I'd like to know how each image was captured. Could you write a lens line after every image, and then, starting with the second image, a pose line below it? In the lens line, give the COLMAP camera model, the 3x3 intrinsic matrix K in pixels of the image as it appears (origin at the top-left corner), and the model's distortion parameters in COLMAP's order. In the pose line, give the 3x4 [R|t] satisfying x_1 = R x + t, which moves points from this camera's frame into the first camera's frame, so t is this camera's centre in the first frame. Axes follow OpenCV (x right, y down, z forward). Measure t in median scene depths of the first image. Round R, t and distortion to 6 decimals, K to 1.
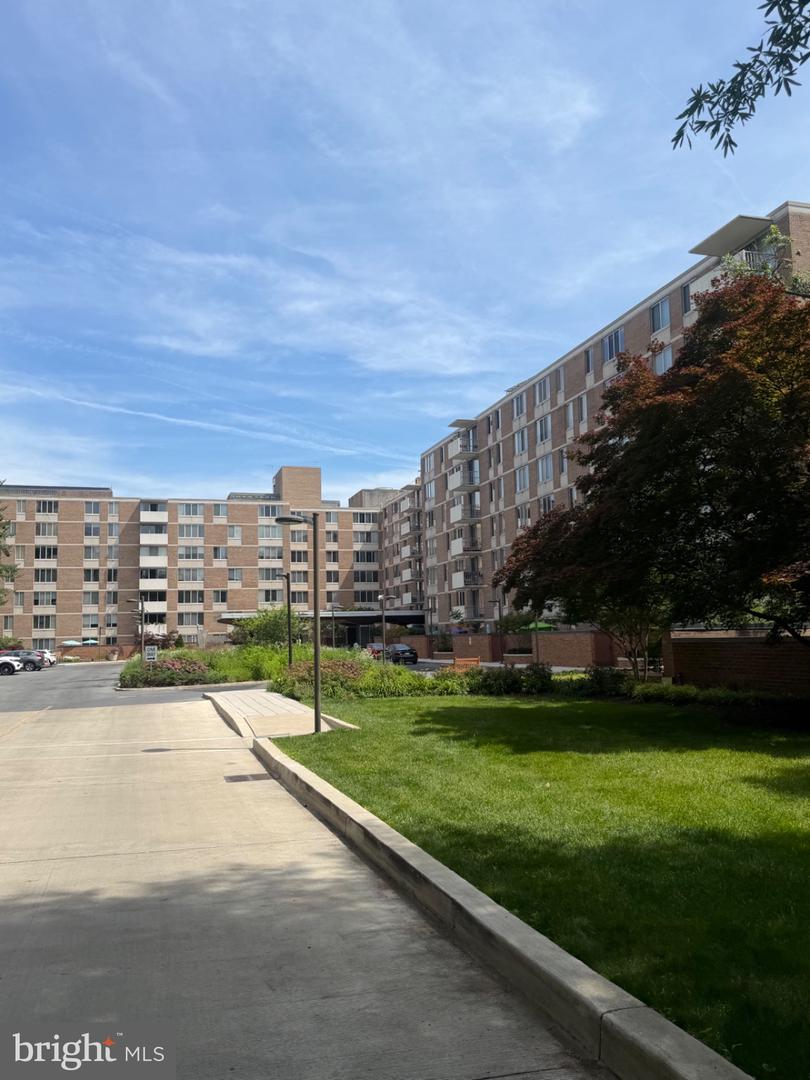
lens RADIAL K [[888.0, 0, 407.0], [0, 888.0, 534.6], [0, 0, 1]] dist [0.124146, -0.160935]
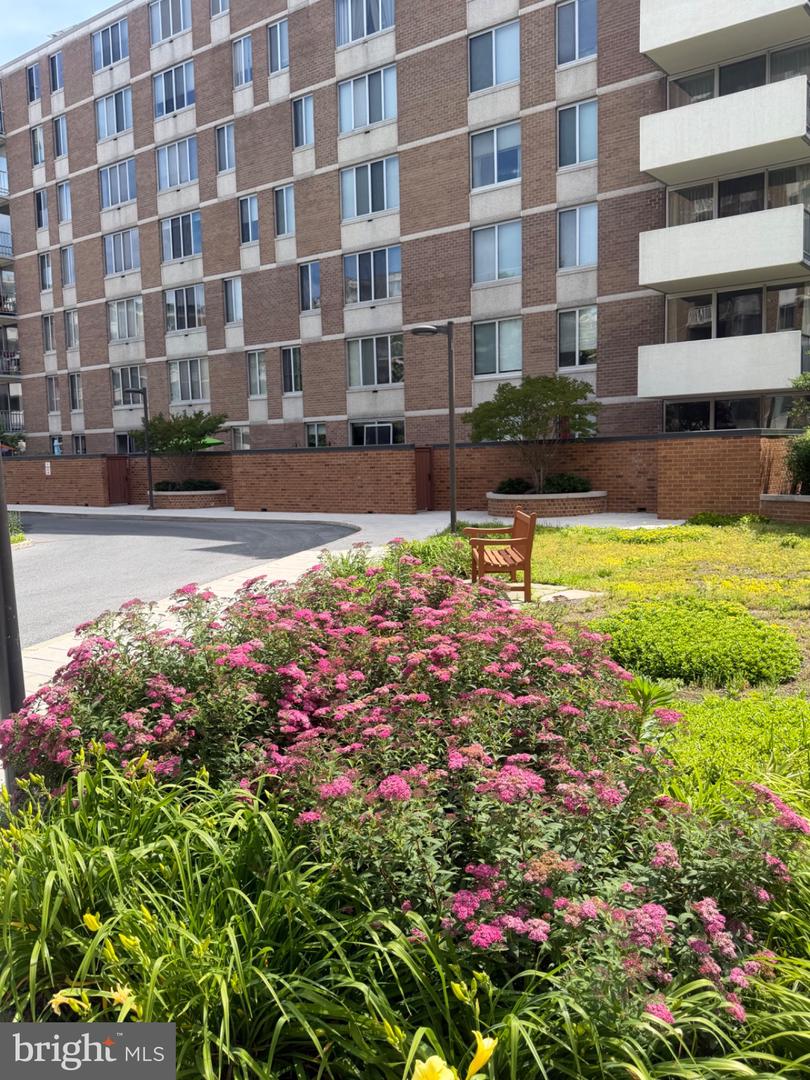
lens RADIAL K [[888.0, 0, 407.0], [0, 888.0, 540.5], [0, 0, 1]] dist [0.124146, -0.160935]
pose [[0.808353, -0.043178, 0.587112, -0.040637], [-0.066661, 0.984179, 0.164160, 0.030831], [-0.584912, -0.171836, 0.792686, 0.229681]]
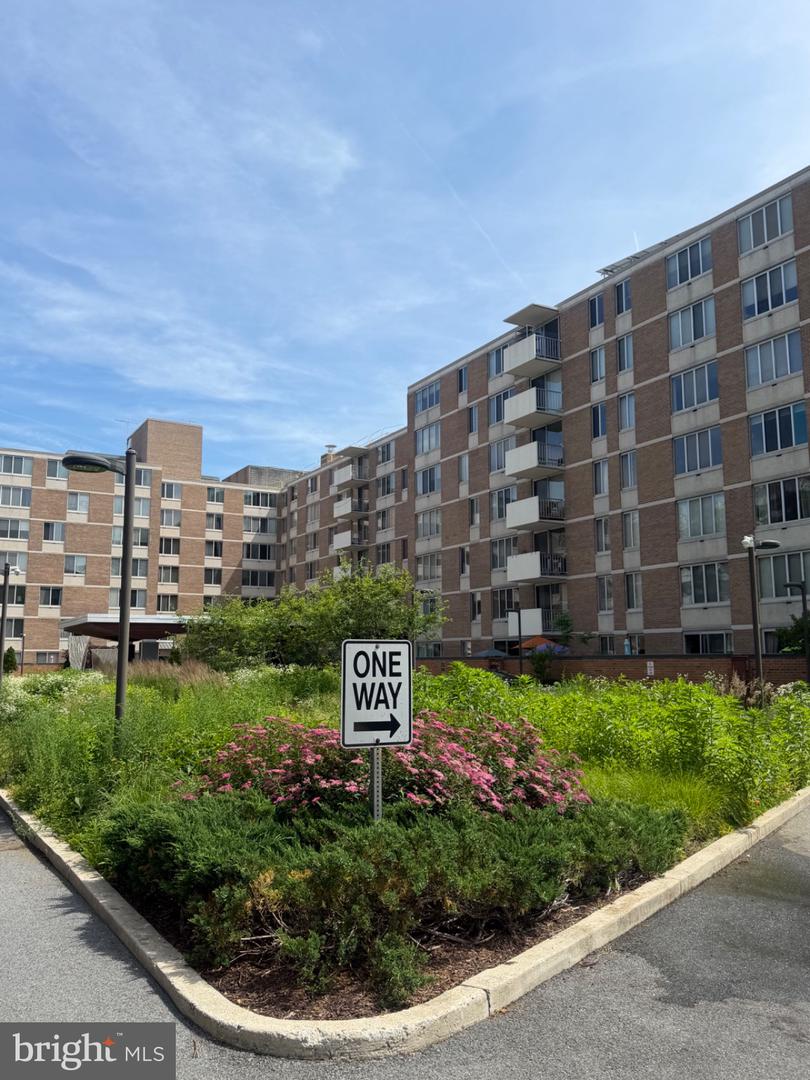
lens RADIAL K [[888.0, 0, 388.3], [0, 888.0, 535.6], [0, 0, 1]] dist [0.124146, -0.160935]
pose [[0.977145, 0.055036, 0.205326, -0.101498], [-0.048557, 0.998155, -0.036465, 0.036164], [-0.206954, 0.025662, 0.978014, 0.276453]]
